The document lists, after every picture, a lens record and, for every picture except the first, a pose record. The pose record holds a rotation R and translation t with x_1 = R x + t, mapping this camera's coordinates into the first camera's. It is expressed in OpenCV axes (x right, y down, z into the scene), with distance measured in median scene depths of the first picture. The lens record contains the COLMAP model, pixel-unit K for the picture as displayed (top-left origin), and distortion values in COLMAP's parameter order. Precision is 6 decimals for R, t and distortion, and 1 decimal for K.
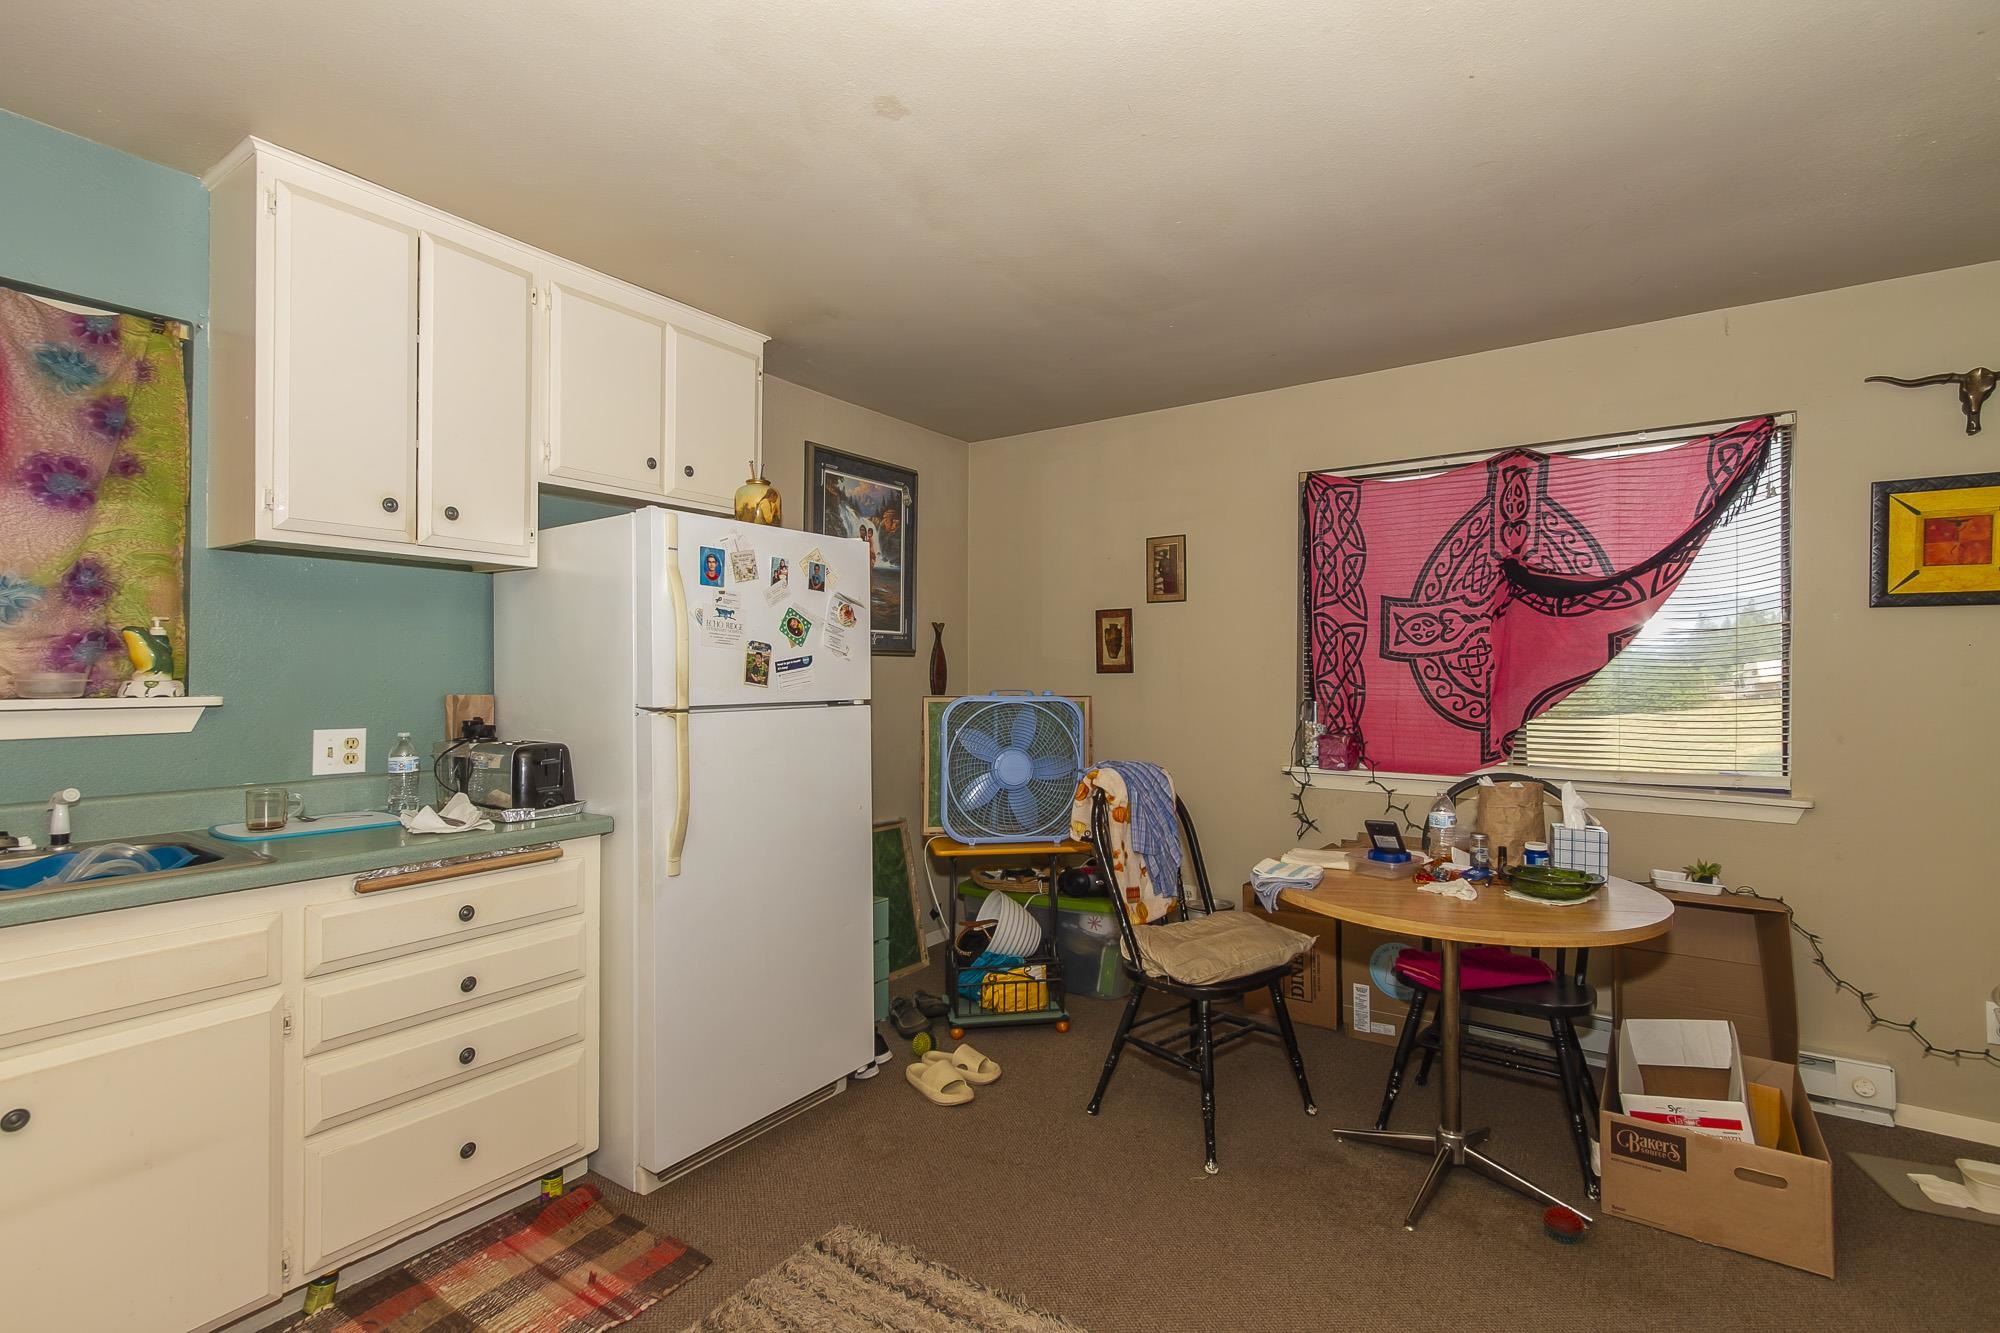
lens RADIAL K [[915.2, 0, 990.8], [0, 915.2, 665.7], [0, 0, 1]] dist [0.004036, -0.000699]
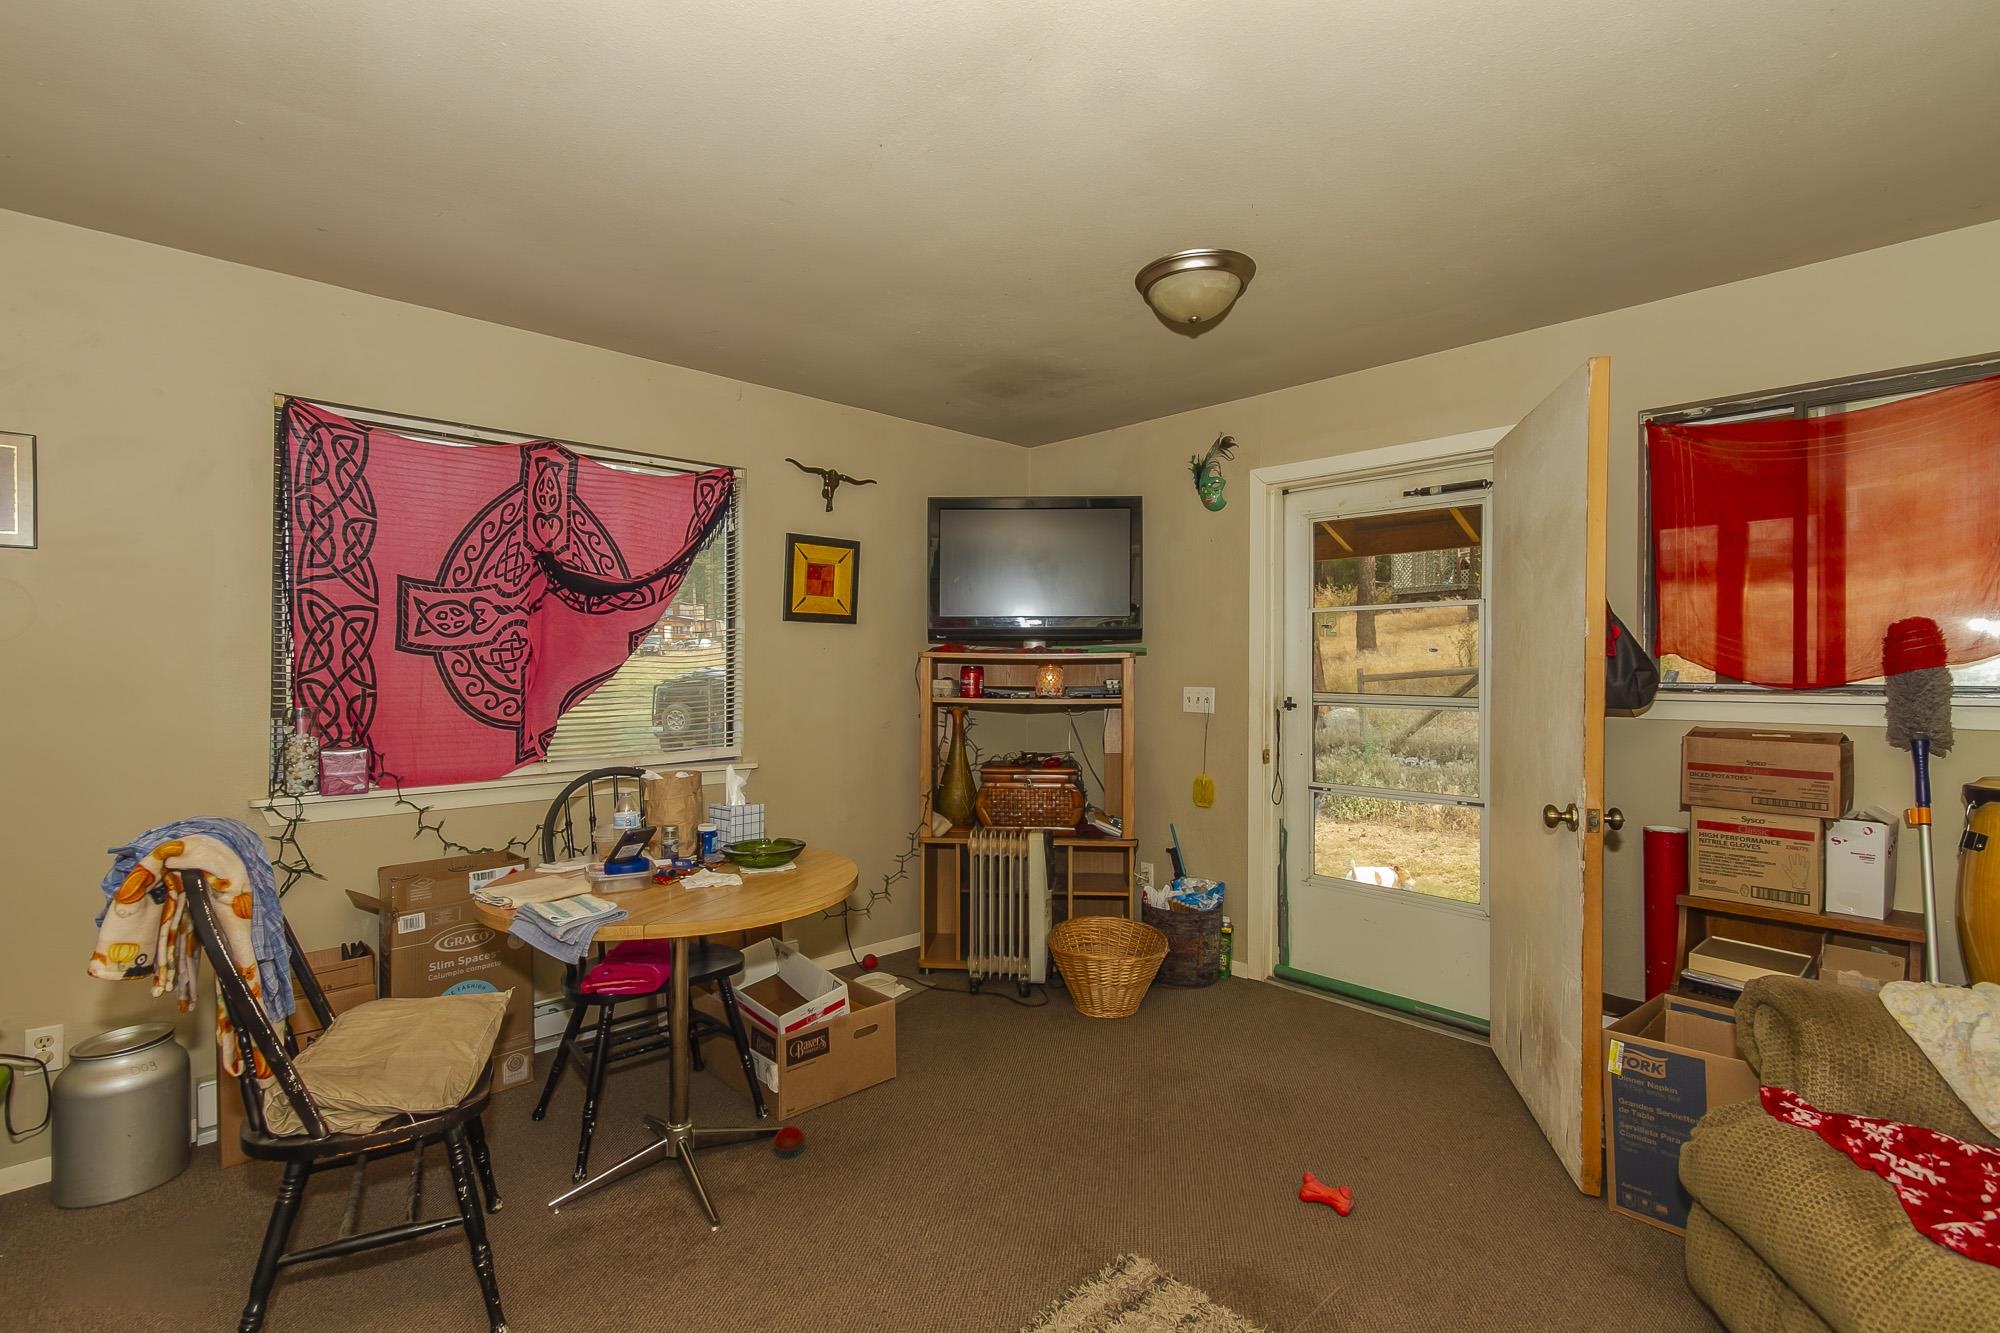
lens RADIAL K [[915.2, 0, 995.8], [0, 915.2, 664.8], [0, 0, 1]] dist [0.004036, -0.000699]
pose [[0.193292, 0.000428, 0.981141, -0.292953], [-0.005090, 0.999987, 0.000566, 0.001240], [-0.981128, -0.005103, 0.193292, 0.329010]]
